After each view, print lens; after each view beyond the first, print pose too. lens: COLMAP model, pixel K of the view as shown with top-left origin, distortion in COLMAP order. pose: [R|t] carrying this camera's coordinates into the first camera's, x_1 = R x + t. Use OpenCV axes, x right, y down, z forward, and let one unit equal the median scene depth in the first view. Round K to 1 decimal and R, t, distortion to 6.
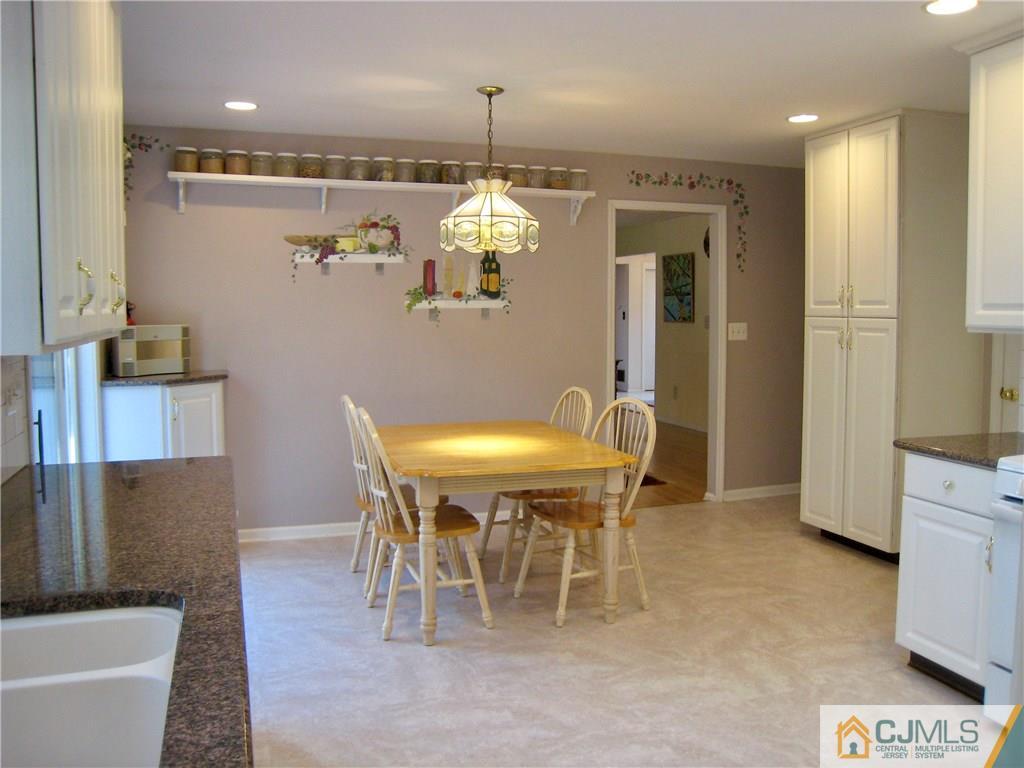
lens RADIAL K [[852.4, 0, 512.0], [0, 852.4, 384.0], [0, 0, 1]] dist [-0.075543, 0.003790]
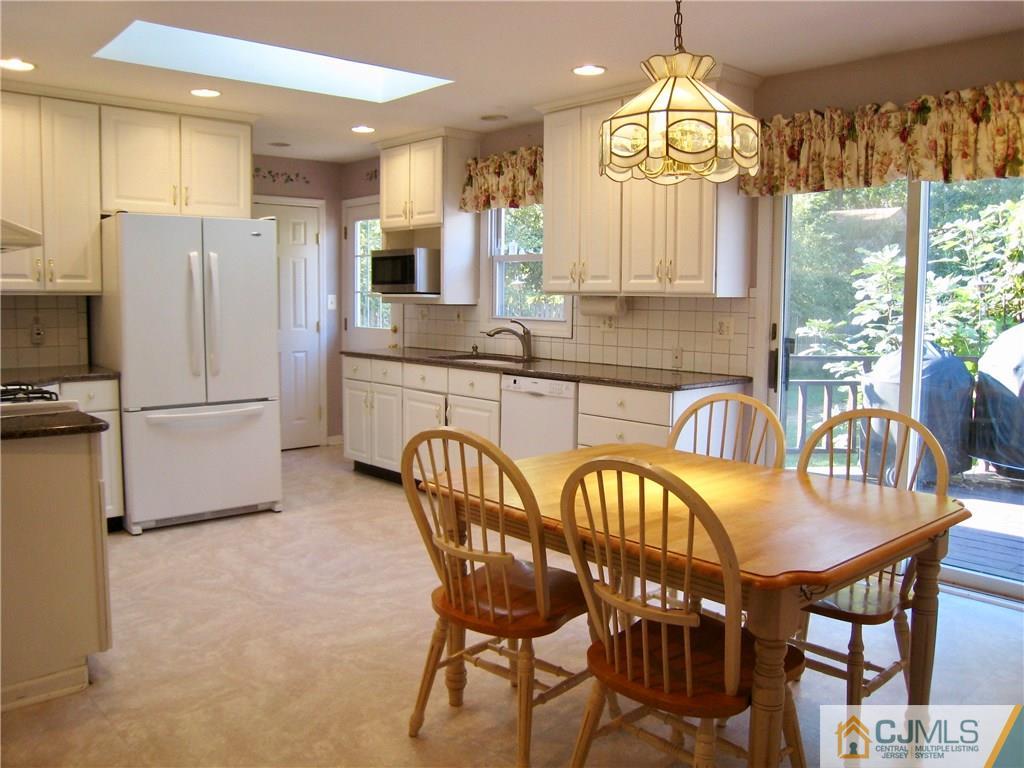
lens RADIAL K [[852.4, 0, 512.0], [0, 852.4, 384.0], [0, 0, 1]] dist [-0.075543, 0.003790]
pose [[-0.917661, 0.037748, -0.395567, 0.426562], [-0.030794, 0.985729, 0.165502, -0.124100], [0.396169, 0.164056, -0.903402, 1.991257]]
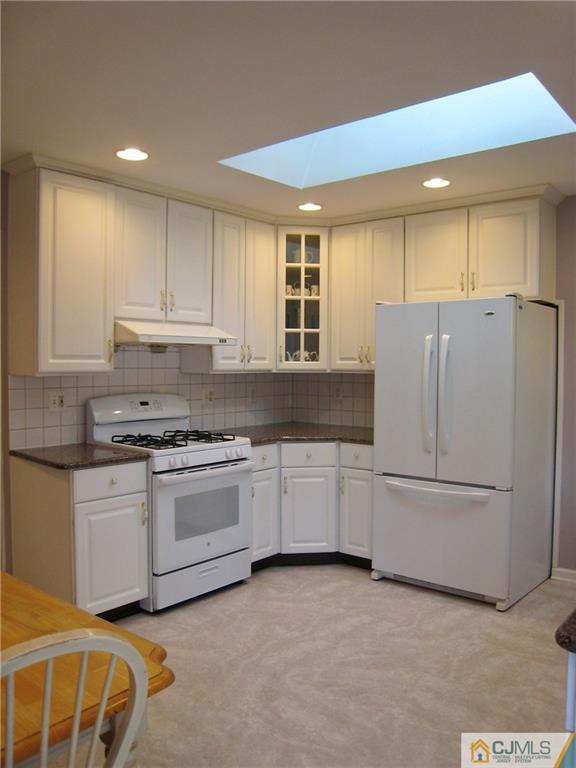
lens RADIAL K [[639.3, 0, 289.0], [0, 639.3, 398.2], [0, 0, 1]] dist [-0.075543, 0.003790]
pose [[-0.534227, -0.042427, 0.844275, -0.529346], [0.061245, 0.994173, 0.088714, -0.095755], [-0.843119, 0.099101, -0.528516, 1.246270]]
